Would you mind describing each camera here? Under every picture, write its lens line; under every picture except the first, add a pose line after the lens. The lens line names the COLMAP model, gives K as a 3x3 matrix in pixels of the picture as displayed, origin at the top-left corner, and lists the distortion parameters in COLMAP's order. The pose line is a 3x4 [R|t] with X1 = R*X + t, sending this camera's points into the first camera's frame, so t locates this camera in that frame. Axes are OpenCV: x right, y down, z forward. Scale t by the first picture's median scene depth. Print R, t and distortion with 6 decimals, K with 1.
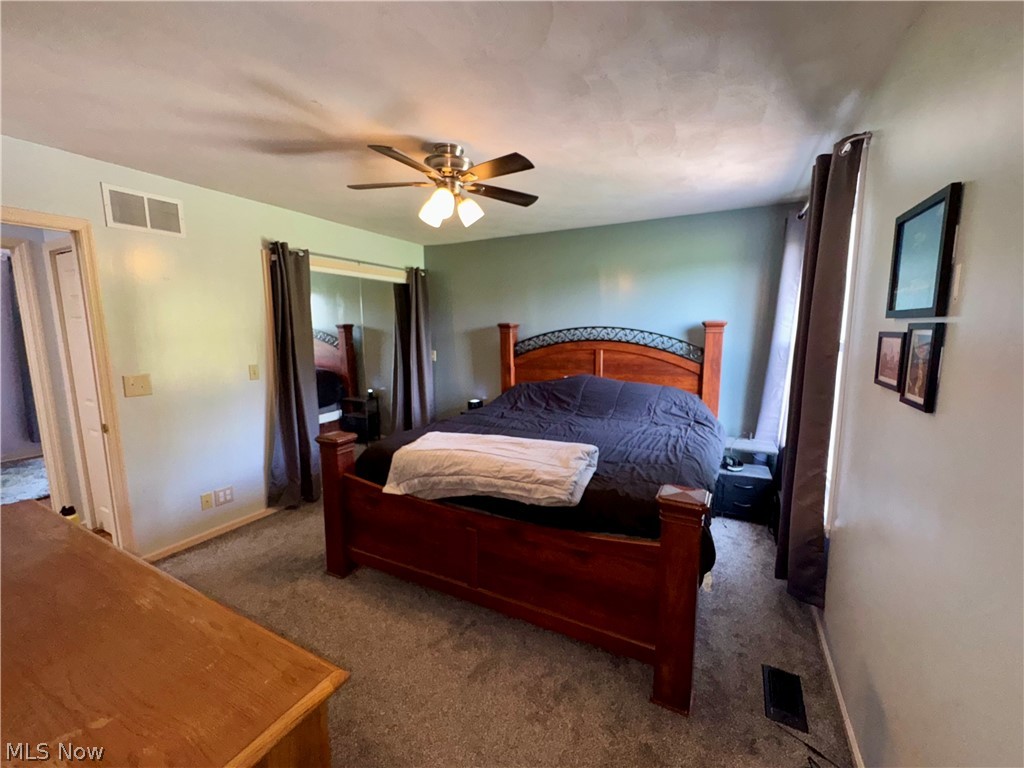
lens RADIAL K [[409.7, 0, 511.6], [0, 409.7, 379.2], [0, 0, 1]] dist [-0.003695, 0.000169]
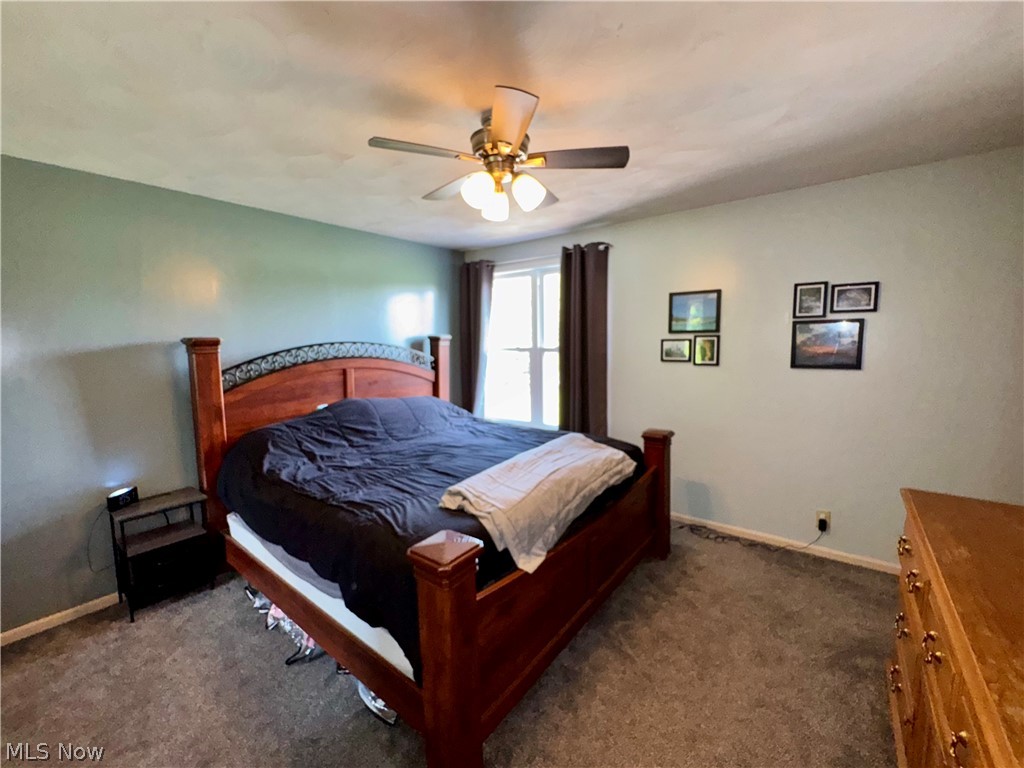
lens RADIAL K [[409.7, 0, 511.3], [0, 409.7, 387.1], [0, 0, 1]] dist [-0.003695, 0.000169]
pose [[0.187752, -0.112950, 0.975700, -0.565910], [0.139156, 0.986405, 0.087412, -0.060968], [-0.972309, 0.119363, 0.200917, 0.498961]]
